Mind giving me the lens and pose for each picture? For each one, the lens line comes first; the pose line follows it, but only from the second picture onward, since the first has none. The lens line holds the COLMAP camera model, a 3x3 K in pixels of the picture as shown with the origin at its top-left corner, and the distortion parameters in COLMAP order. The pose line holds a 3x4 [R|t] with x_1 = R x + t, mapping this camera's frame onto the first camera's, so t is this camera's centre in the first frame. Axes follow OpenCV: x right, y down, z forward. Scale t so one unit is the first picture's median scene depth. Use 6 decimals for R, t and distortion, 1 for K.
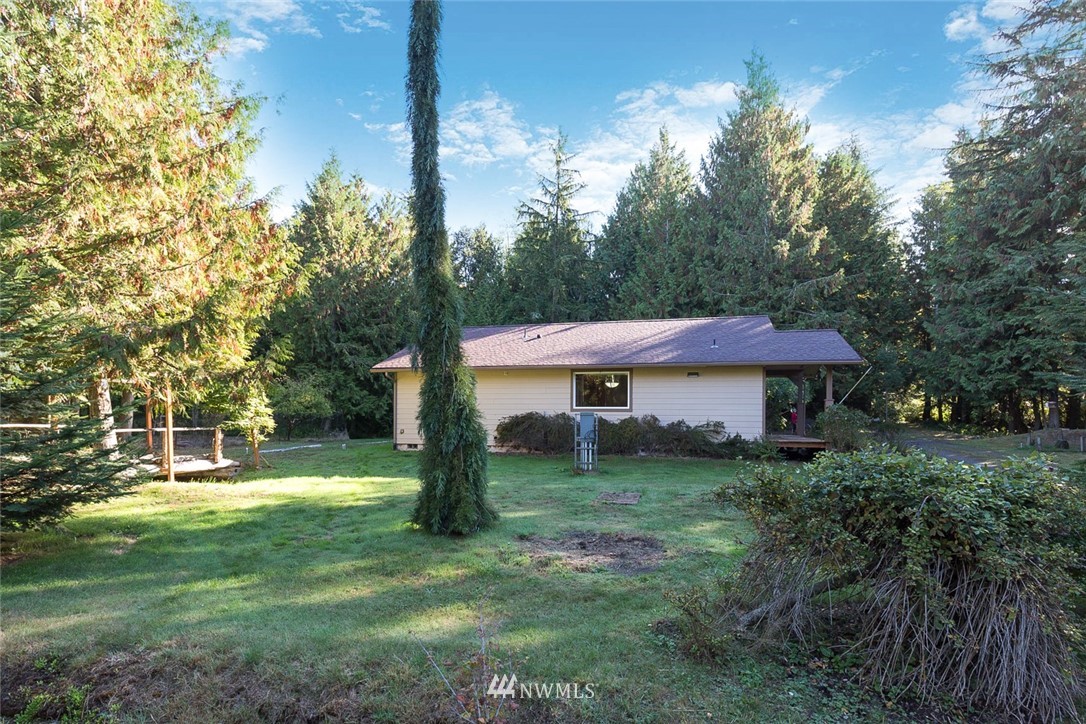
lens RADIAL K [[486.3, 0, 537.3], [0, 486.3, 412.6], [0, 0, 1]] dist [0.008368, -0.006581]
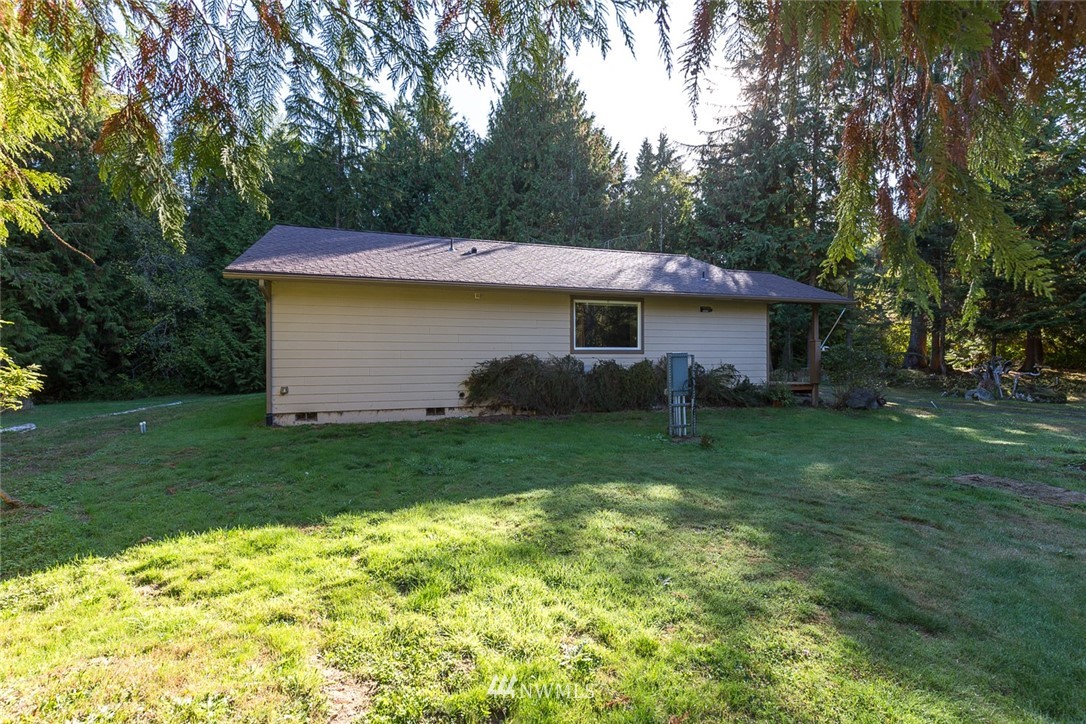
lens RADIAL K [[486.3, 0, 557.2], [0, 486.3, 352.0], [0, 0, 1]] dist [0.008368, -0.006581]
pose [[0.853595, 0.001502, 0.520934, -0.155005], [0.008116, 0.999836, -0.016181, 0.003329], [-0.520873, 0.018040, 0.853443, 0.190954]]
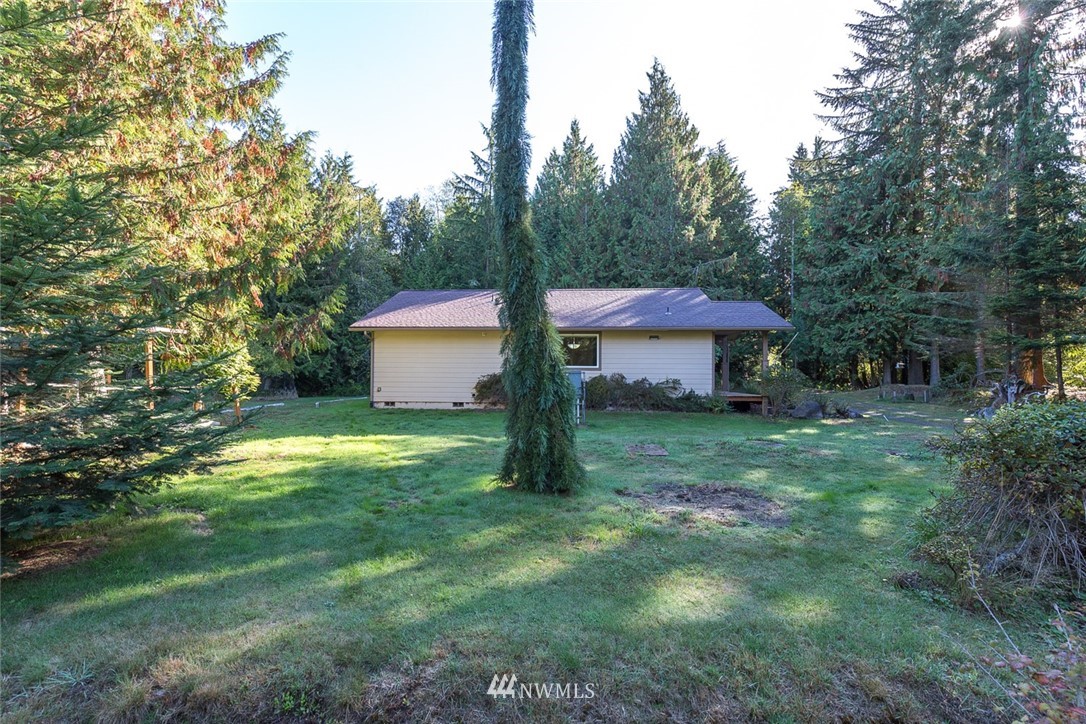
lens RADIAL K [[438.0, 0, 531.7], [0, 438.0, 366.1], [0, 0, 1]] dist [0.002944, -0.002999]
pose [[0.986068, 0.002868, 0.166316, -0.059416], [-0.000573, 0.999904, -0.013845, 0.001152], [-0.166340, 0.013557, 0.985975, 0.021663]]
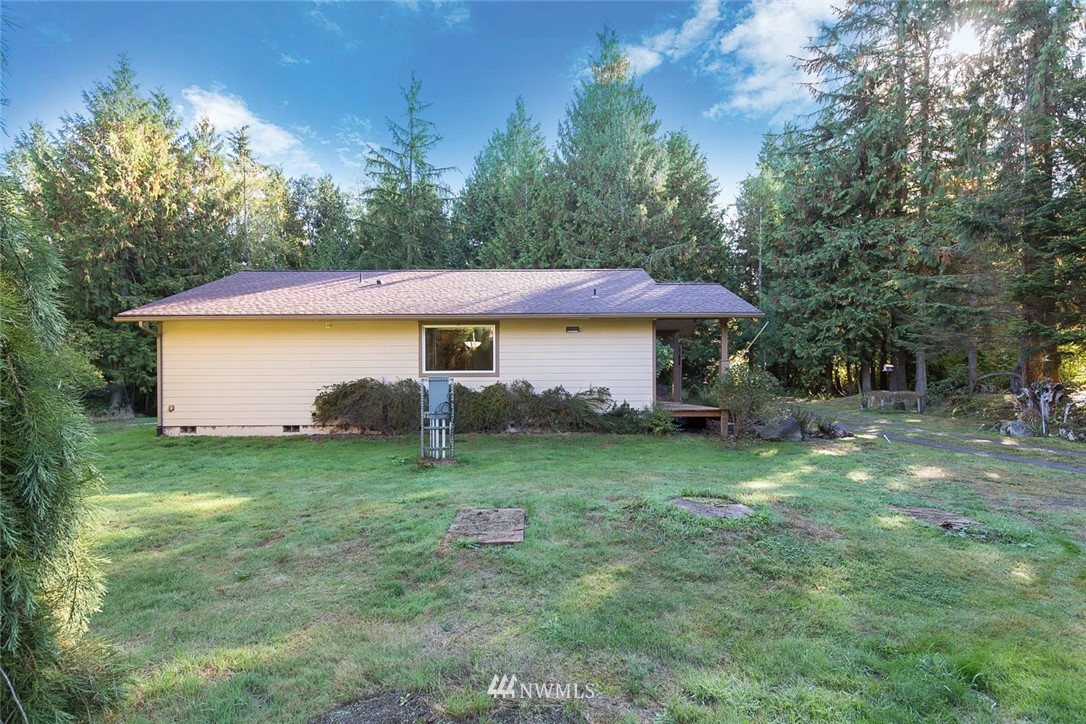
lens RADIAL K [[486.3, 0, 508.3], [0, 486.3, 384.7], [0, 0, 1]] dist [0.008368, -0.006581]
pose [[0.974397, -0.011801, 0.224523, 0.016659], [0.010677, 0.999924, 0.006218, 0.003059], [-0.224579, -0.003661, 0.974449, 0.112712]]
